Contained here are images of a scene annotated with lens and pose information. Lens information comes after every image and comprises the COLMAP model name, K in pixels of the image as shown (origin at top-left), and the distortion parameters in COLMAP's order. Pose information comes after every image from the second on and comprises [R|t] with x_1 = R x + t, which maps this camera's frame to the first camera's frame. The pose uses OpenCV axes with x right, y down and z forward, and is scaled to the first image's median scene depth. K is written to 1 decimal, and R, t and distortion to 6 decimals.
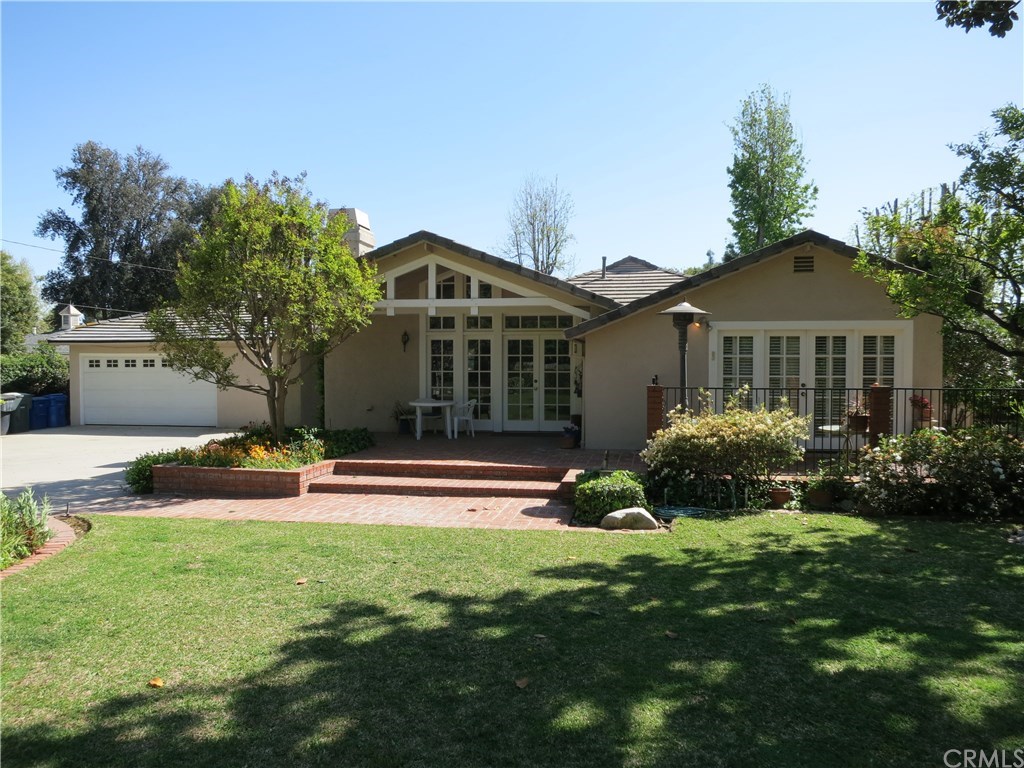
lens RADIAL K [[738.5, 0, 508.9], [0, 738.5, 387.0], [0, 0, 1]] dist [-0.044514, 0.009797]
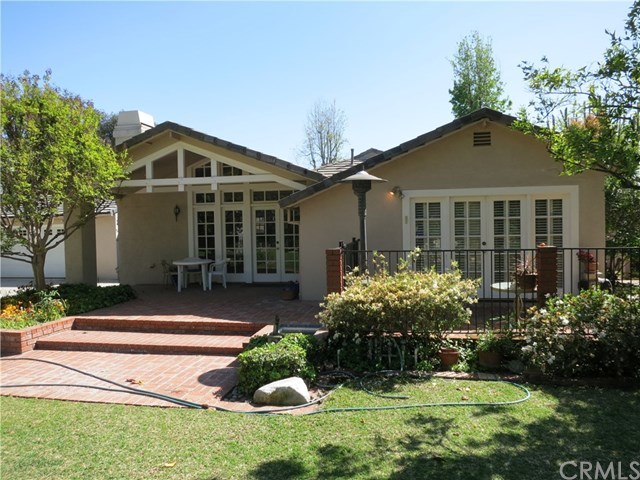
lens RADIAL K [[461.6, 0, 318.0], [0, 461.6, 241.9], [0, 0, 1]] dist [-0.044514, 0.009797]
pose [[0.999657, -0.019890, -0.017045, 0.154268], [0.019940, 0.999797, 0.002775, -0.012561], [0.016986, -0.003114, 0.999851, 0.275752]]
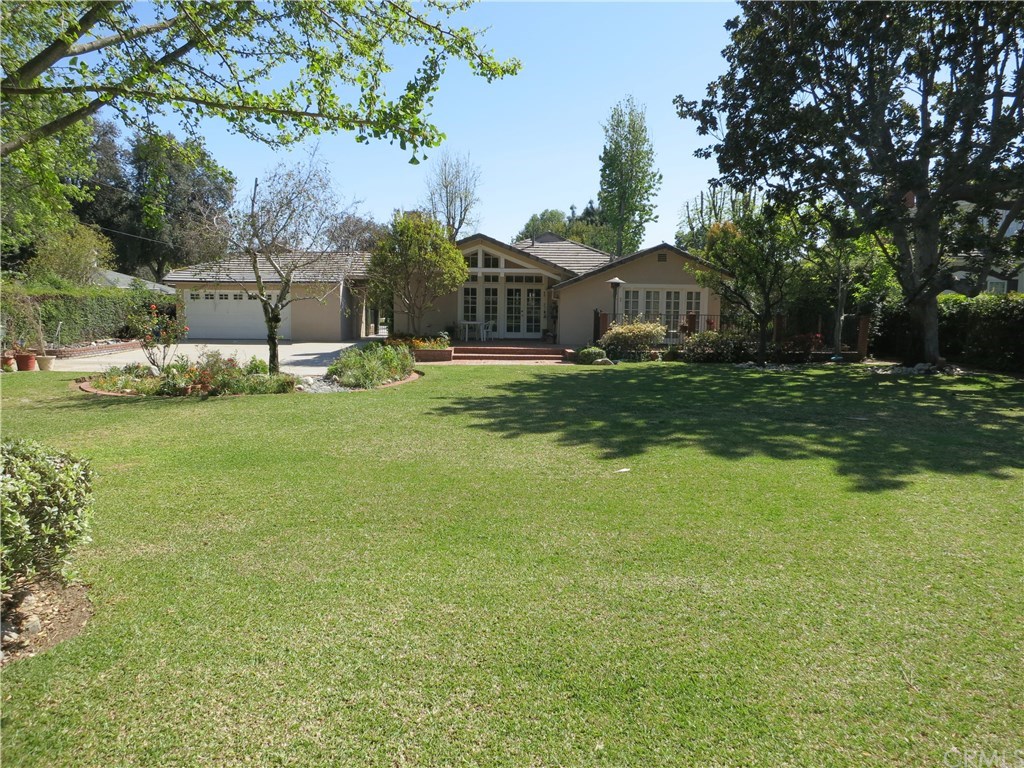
lens RADIAL K [[732.5, 0, 507.8], [0, 732.5, 382.7], [0, 0, 1]] dist [-0.041287, 0.002436]
pose [[0.978691, -0.009499, 0.205117, -0.491000], [-0.007941, 0.996431, 0.084032, 0.021933], [-0.205183, -0.083870, 0.975123, -1.043357]]
